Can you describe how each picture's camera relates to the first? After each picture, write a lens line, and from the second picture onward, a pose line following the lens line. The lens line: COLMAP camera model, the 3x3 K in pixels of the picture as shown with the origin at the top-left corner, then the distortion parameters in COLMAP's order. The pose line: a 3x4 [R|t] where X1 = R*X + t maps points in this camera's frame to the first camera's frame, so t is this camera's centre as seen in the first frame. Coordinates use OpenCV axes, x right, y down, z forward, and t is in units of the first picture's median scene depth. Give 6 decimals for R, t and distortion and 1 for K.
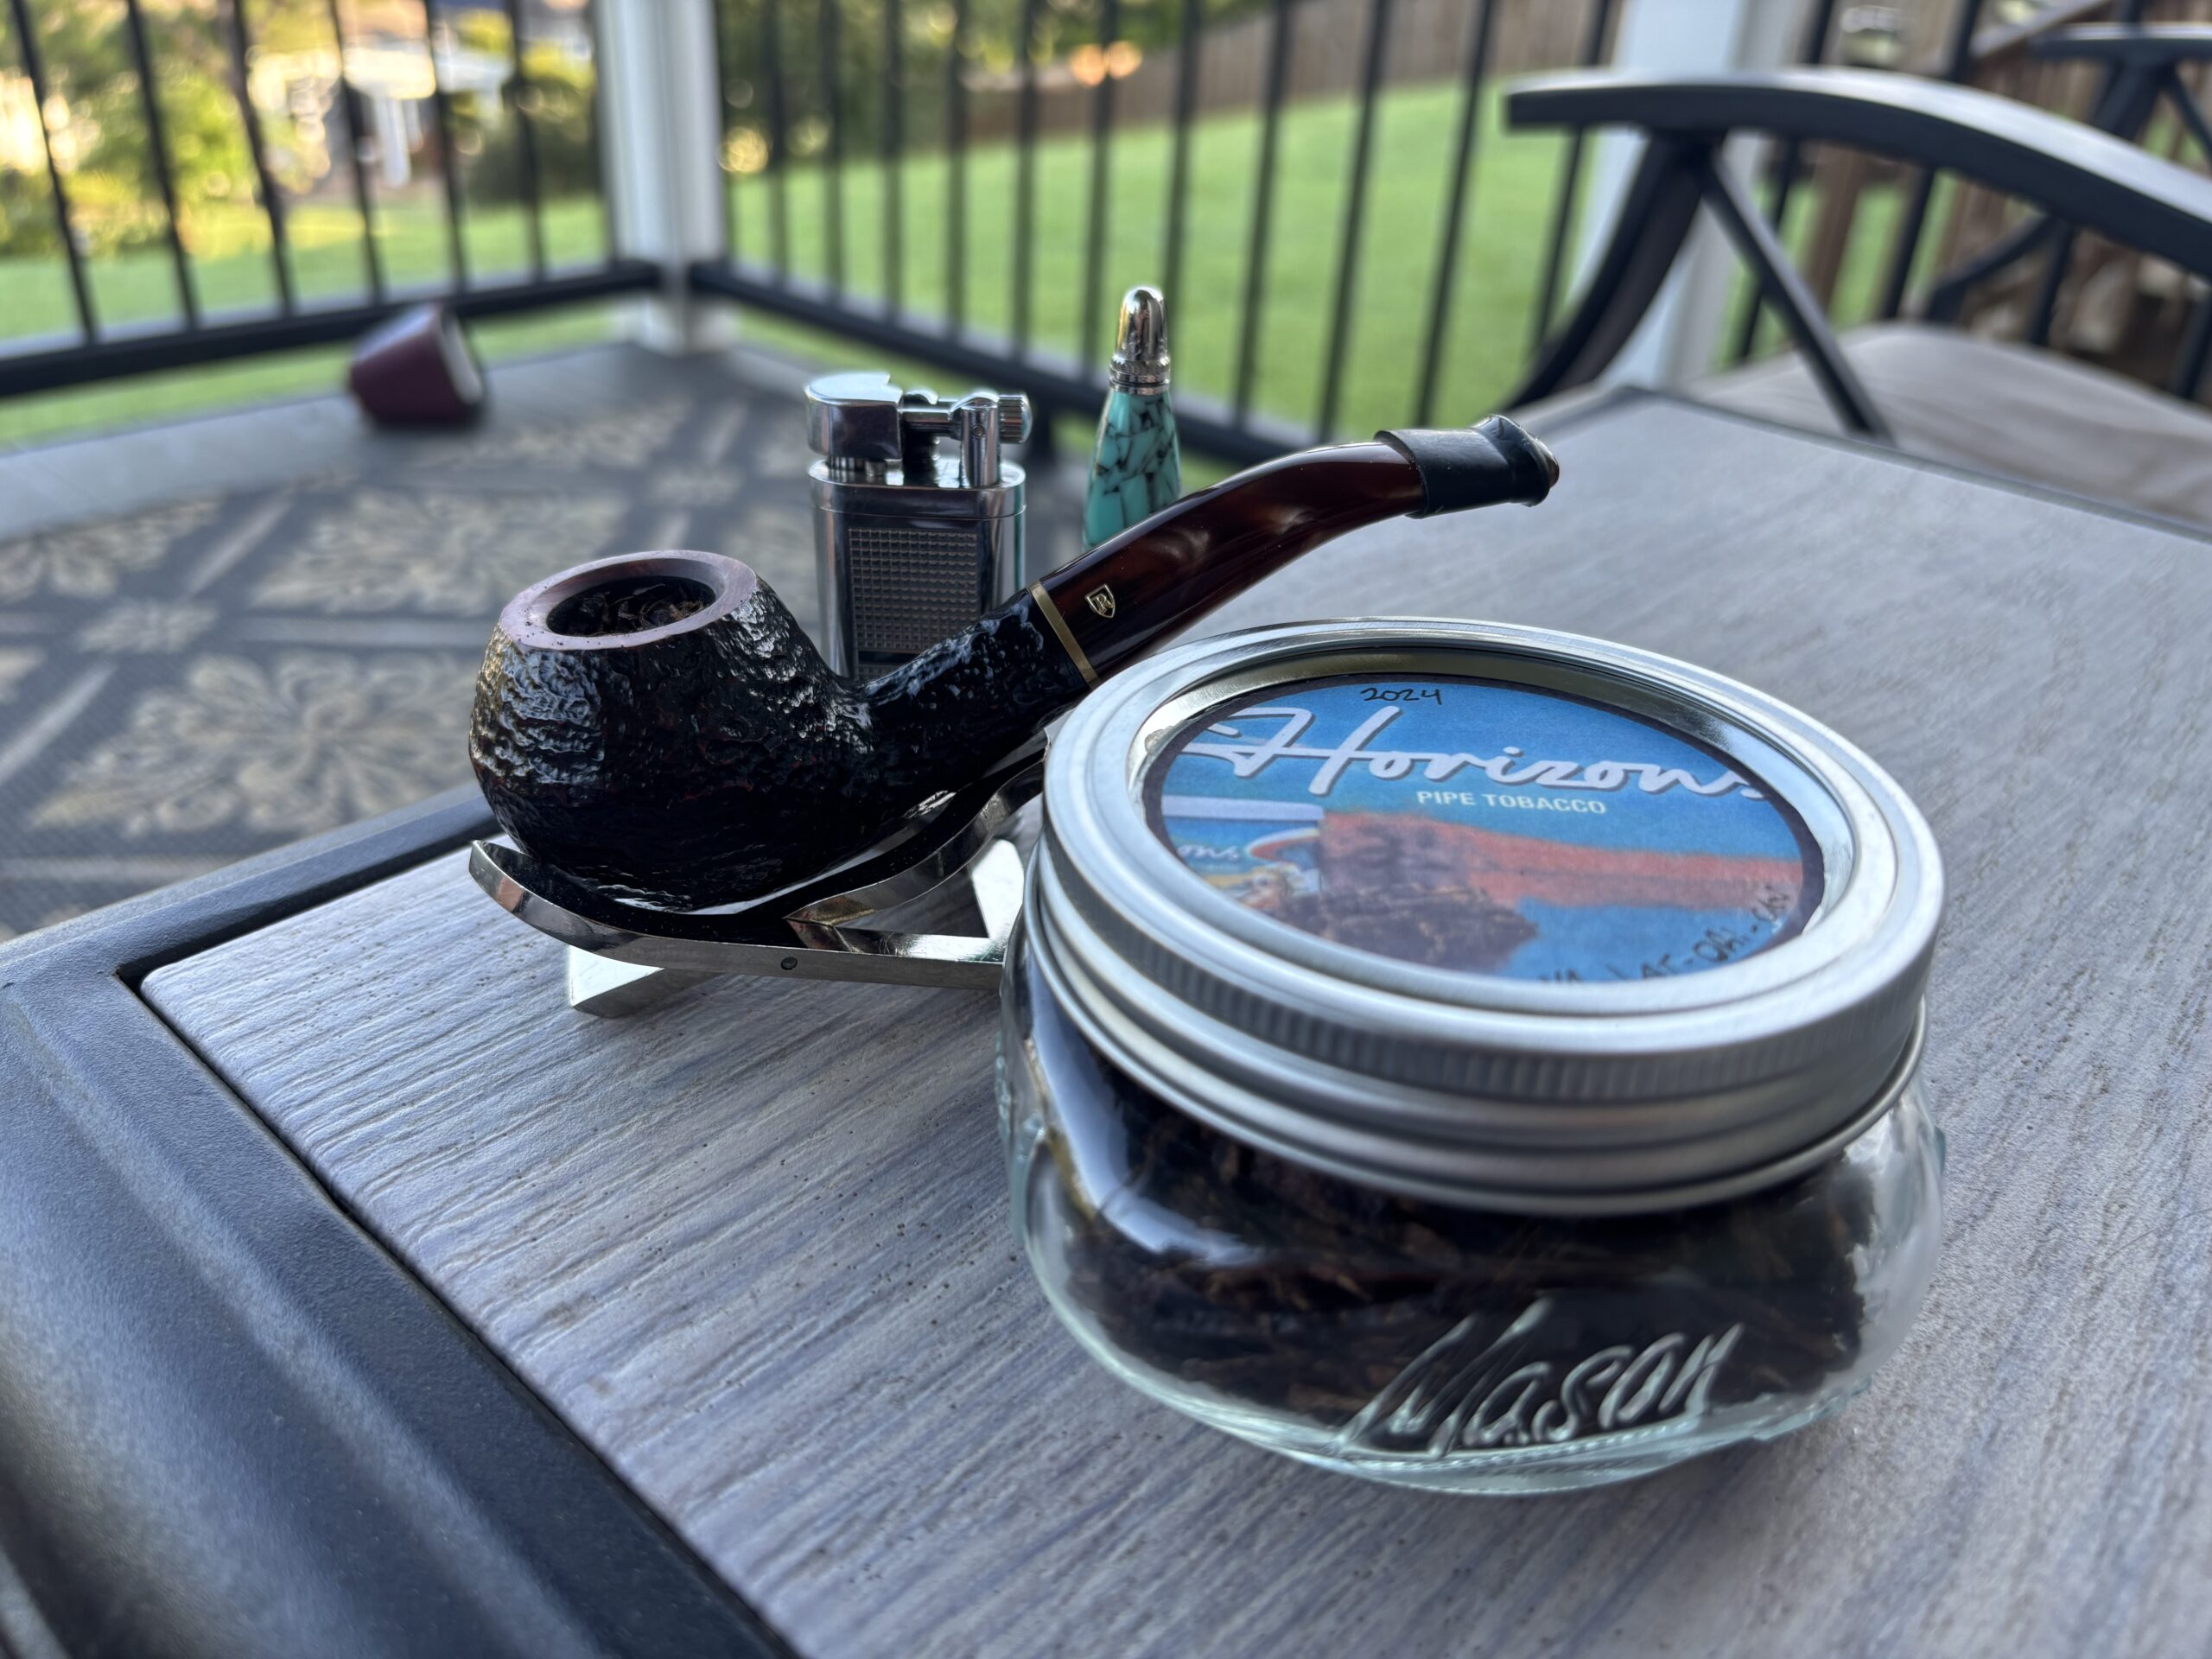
lens RADIAL K [[1800.4, 0, 1089.4], [0, 1800.4, 809.2], [0, 0, 1]] dist [-0.076361, 0.056241]
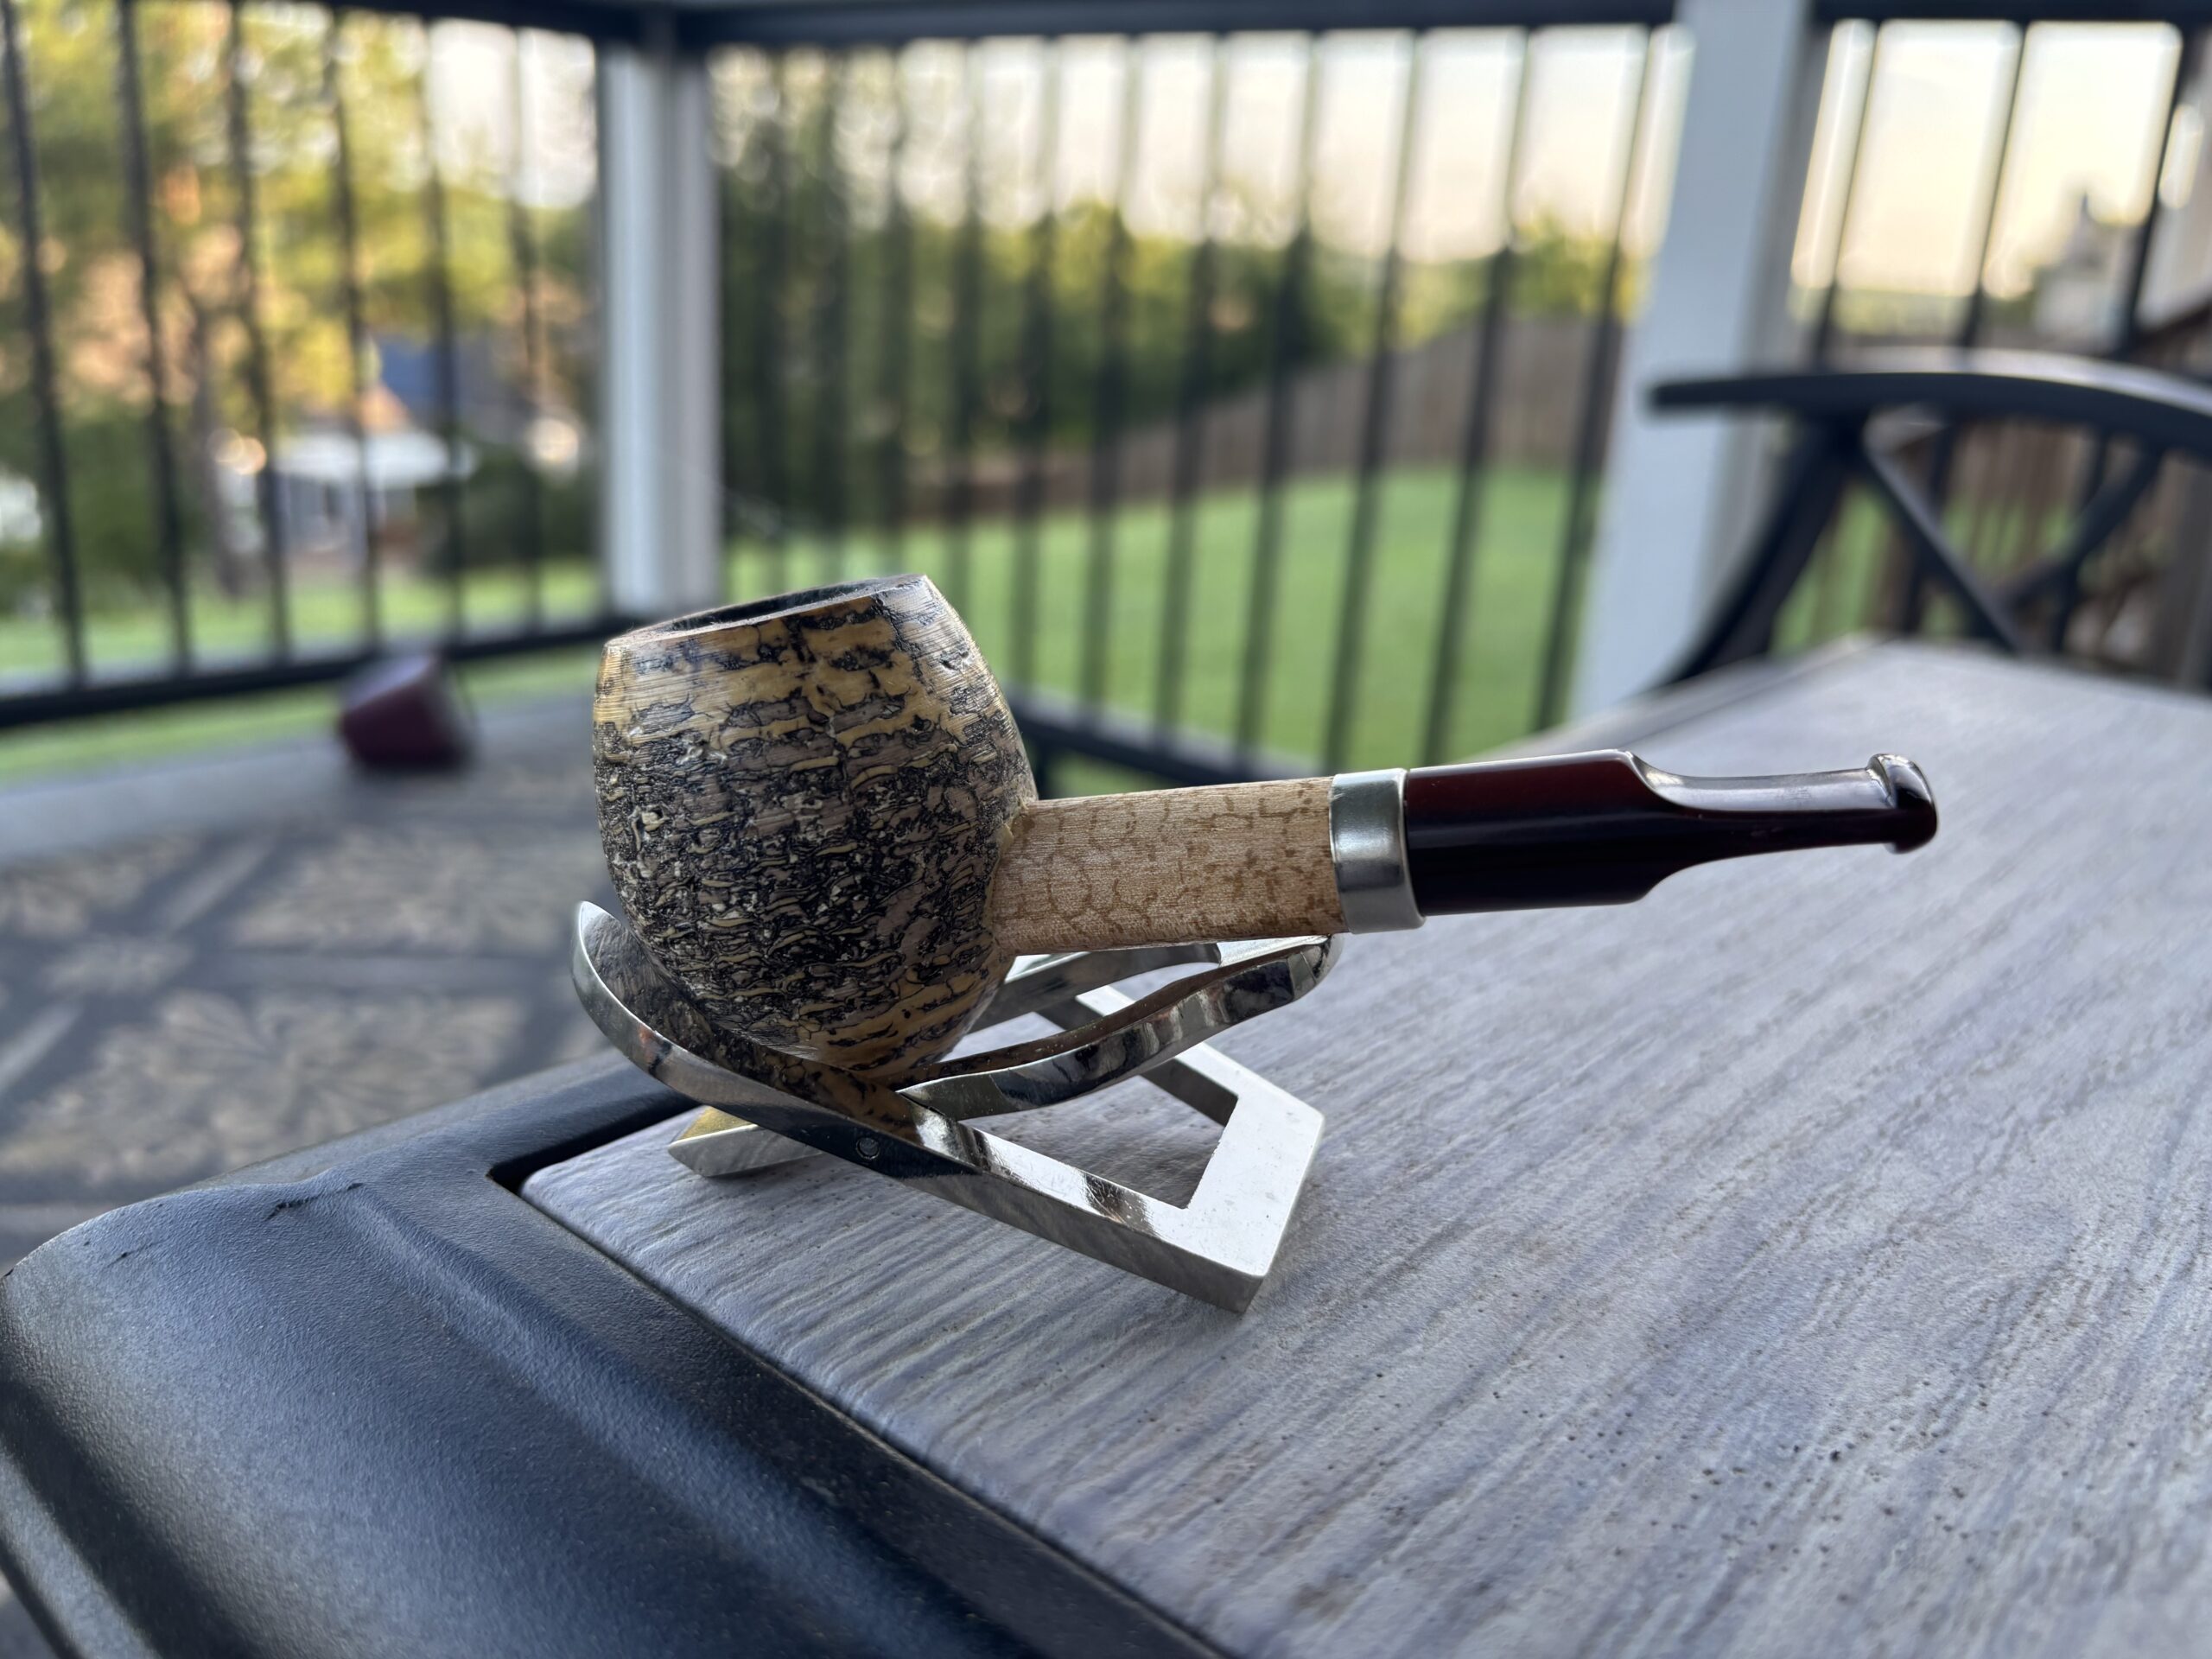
lens RADIAL K [[1800.4, 0, 1051.6], [0, 1800.4, 807.0], [0, 0, 1]] dist [-0.076361, 0.056241]
pose [[0.999662, -0.000487, 0.025977, -0.393364], [0.005904, 0.977924, -0.208878, 0.119645], [-0.025302, 0.208961, 0.977597, 0.255849]]
